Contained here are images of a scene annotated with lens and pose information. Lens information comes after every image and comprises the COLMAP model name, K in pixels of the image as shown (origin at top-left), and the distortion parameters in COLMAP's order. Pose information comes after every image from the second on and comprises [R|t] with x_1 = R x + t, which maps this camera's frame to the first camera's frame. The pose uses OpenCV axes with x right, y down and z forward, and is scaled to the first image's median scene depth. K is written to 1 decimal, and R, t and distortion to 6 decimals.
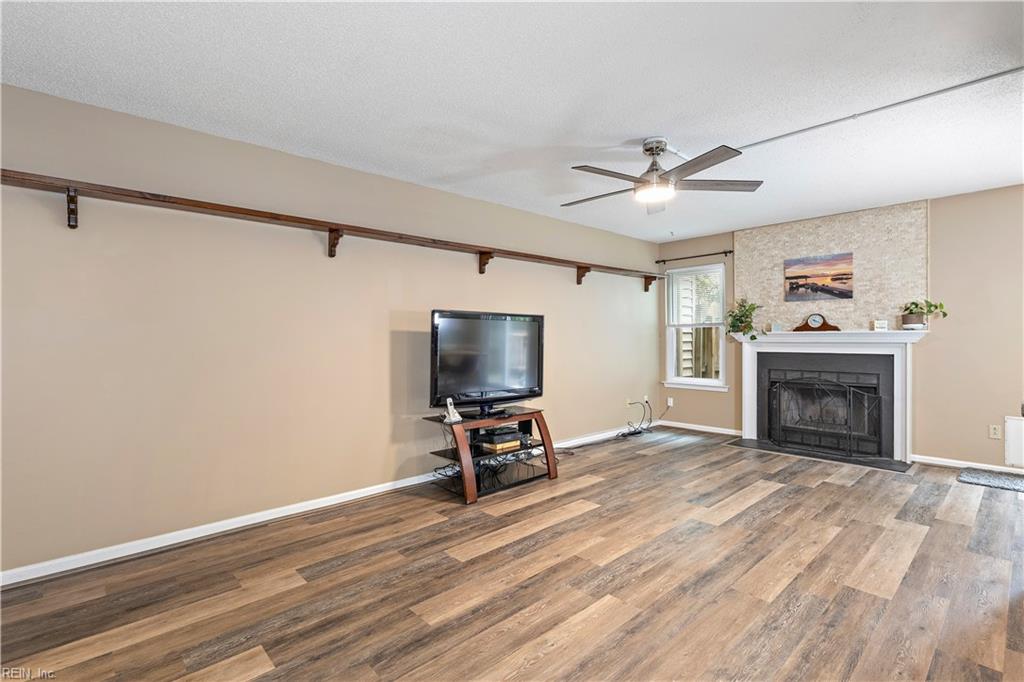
lens RADIAL K [[477.6, 0, 512.0], [0, 477.6, 336.7], [0, 0, 1]] dist [0.003086, 0.000796]
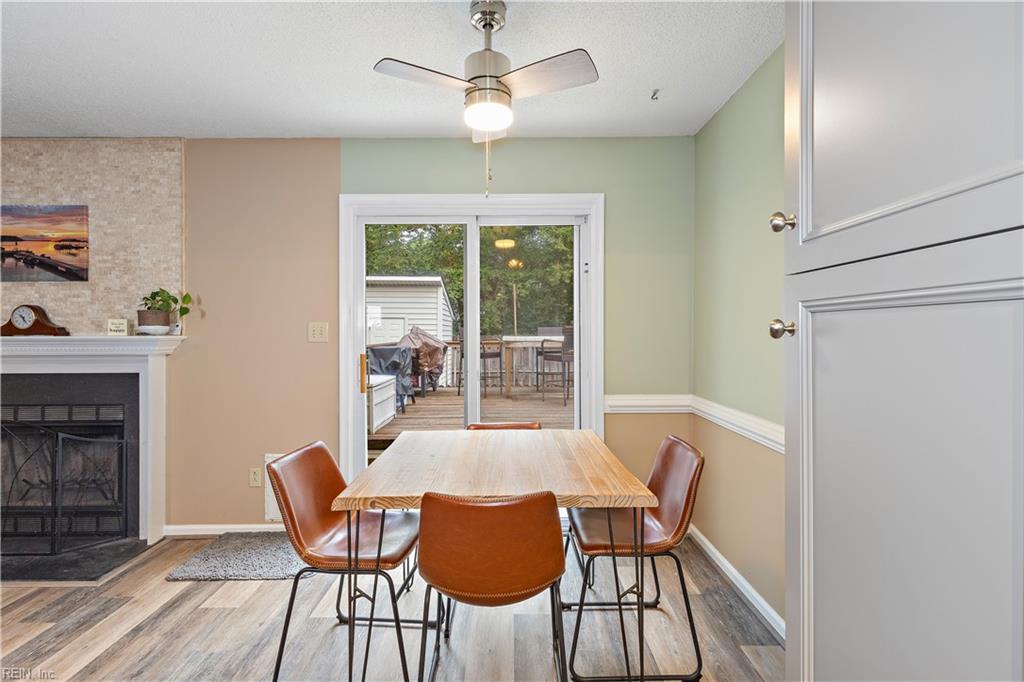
lens RADIAL K [[477.6, 0, 512.9], [0, 477.6, 335.7], [0, 0, 1]] dist [0.003086, 0.000796]
pose [[0.670877, -0.002521, 0.741565, 0.612805], [0.000913, 0.999996, 0.002574, -0.012512], [-0.741568, -0.001050, 0.670876, 0.194273]]
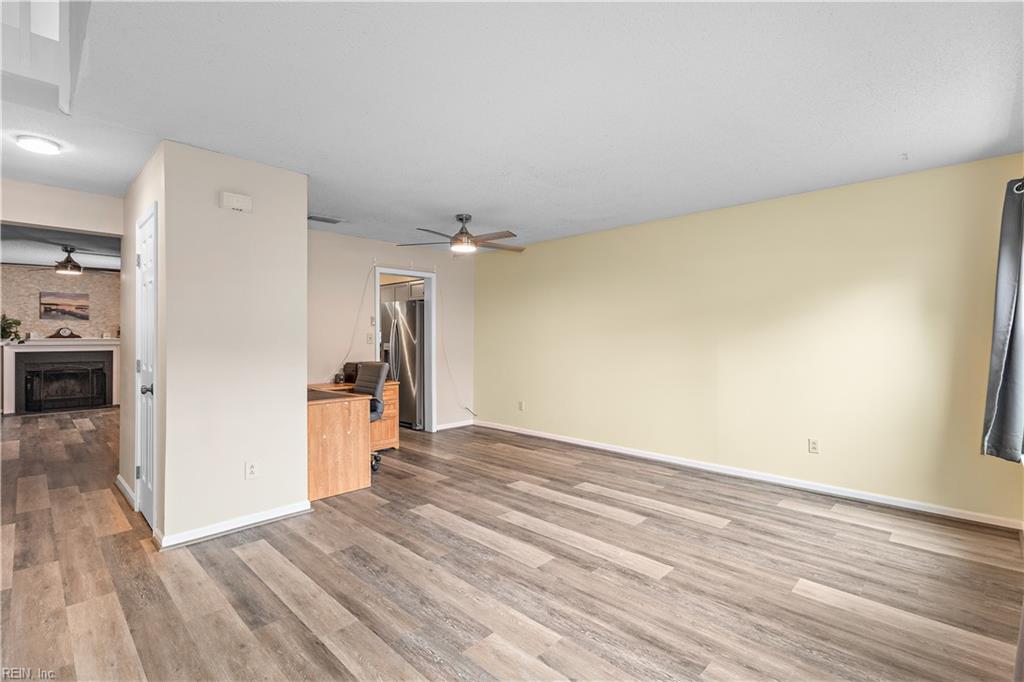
lens RADIAL K [[477.6, 0, 510.1], [0, 477.6, 337.7], [0, 0, 1]] dist [0.003086, 0.000796]
pose [[-0.046929, 0.000975, 0.998898, -1.124293], [0.001310, 0.999999, -0.000915, -0.010300], [-0.998897, 0.001266, -0.046931, -0.475655]]
